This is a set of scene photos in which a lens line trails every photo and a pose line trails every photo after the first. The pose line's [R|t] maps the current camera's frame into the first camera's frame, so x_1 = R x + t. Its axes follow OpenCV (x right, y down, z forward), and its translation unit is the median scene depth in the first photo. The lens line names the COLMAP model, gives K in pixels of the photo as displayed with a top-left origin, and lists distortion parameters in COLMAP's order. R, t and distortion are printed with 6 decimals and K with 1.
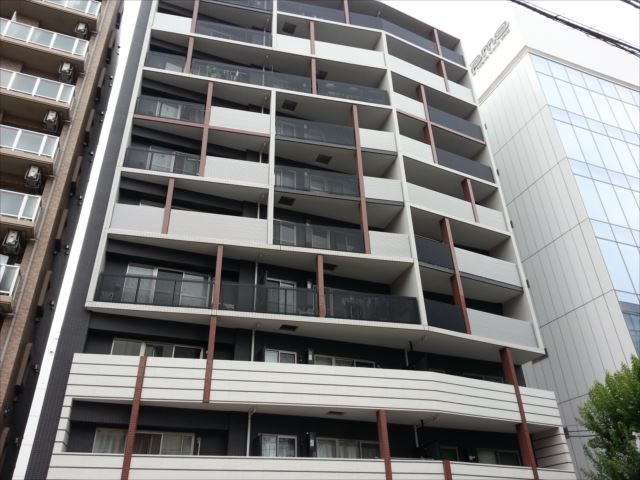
lens RADIAL K [[516.2, 0, 320.0], [0, 516.2, 240.0], [0, 0, 1]] dist [0.093750, -0.173485]
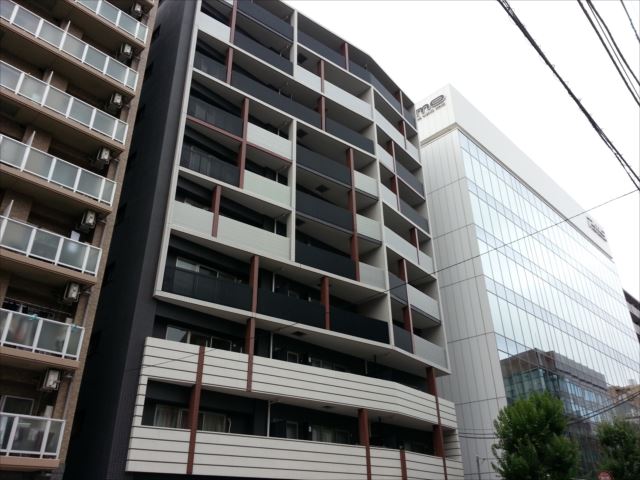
lens RADIAL K [[516.2, 0, 320.0], [0, 516.2, 240.0], [0, 0, 1]] dist [0.093750, -0.173485]
pose [[0.915624, 0.201551, 0.347864, -0.431601], [-0.218102, 0.975888, 0.008648, -0.059173], [-0.337734, -0.083788, 0.937505, -0.120479]]
